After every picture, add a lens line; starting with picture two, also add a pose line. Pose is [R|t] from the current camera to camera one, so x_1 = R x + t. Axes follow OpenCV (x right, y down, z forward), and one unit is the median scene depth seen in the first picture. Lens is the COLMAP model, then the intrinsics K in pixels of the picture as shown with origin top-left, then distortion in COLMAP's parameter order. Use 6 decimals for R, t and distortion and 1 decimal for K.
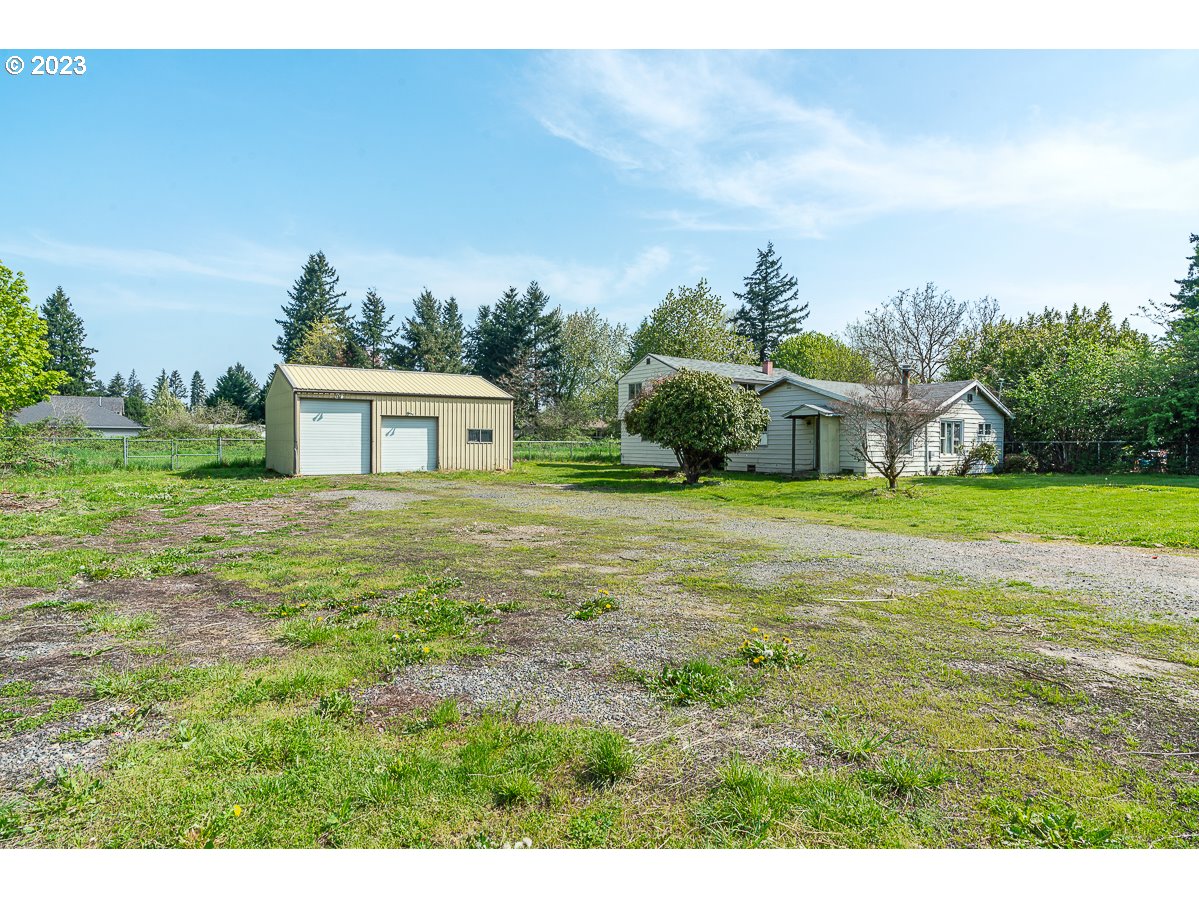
lens RADIAL K [[843.1, 0, 599.5], [0, 843.1, 449.5], [0, 0, 1]] dist [-0.033289, 0.032416]
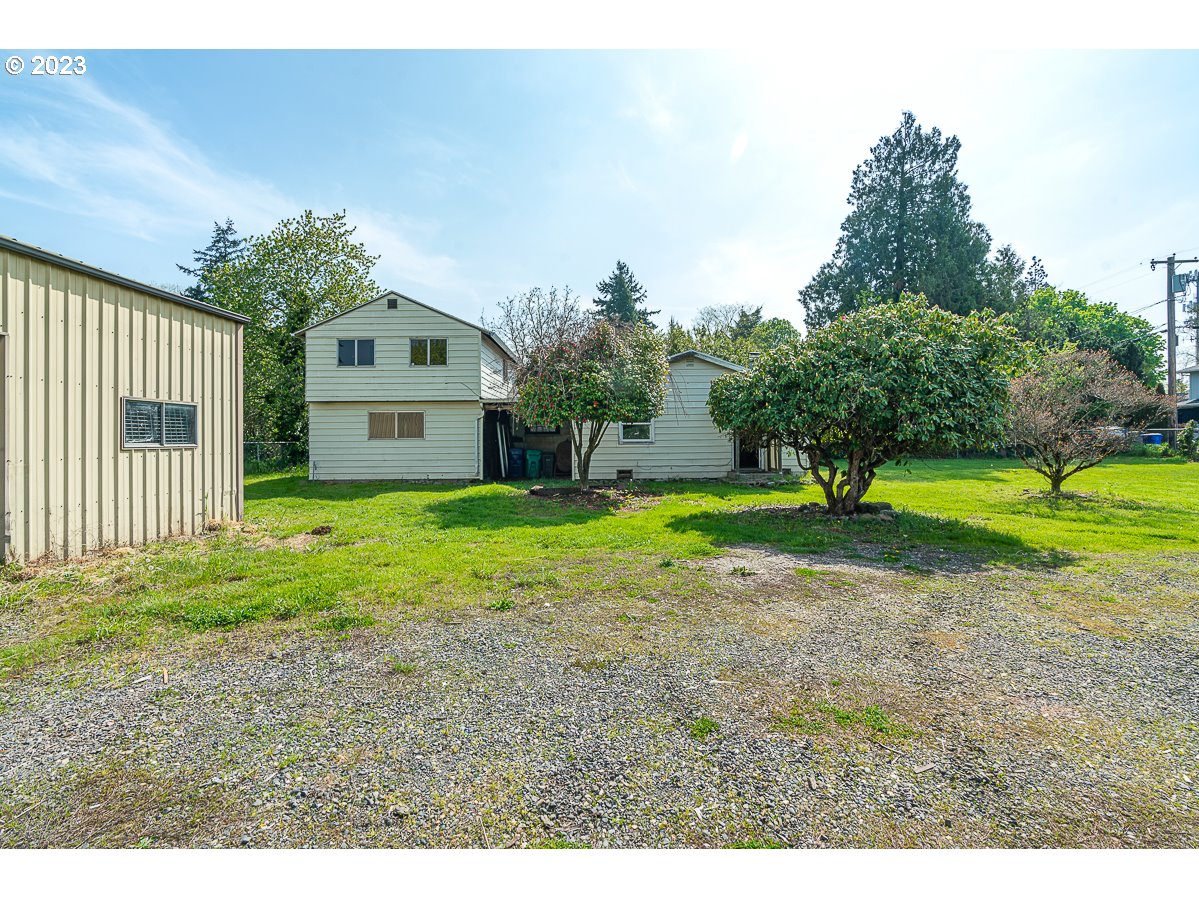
lens RADIAL K [[540.4, 0, 598.6], [0, 540.4, 431.8], [0, 0, 1]] dist [0.000022, 0.000712]
pose [[0.407337, 0.011877, 0.913201, -0.250076], [0.034198, 0.999016, -0.028247, -0.002542], [-0.912637, 0.042736, 0.406530, 0.772814]]
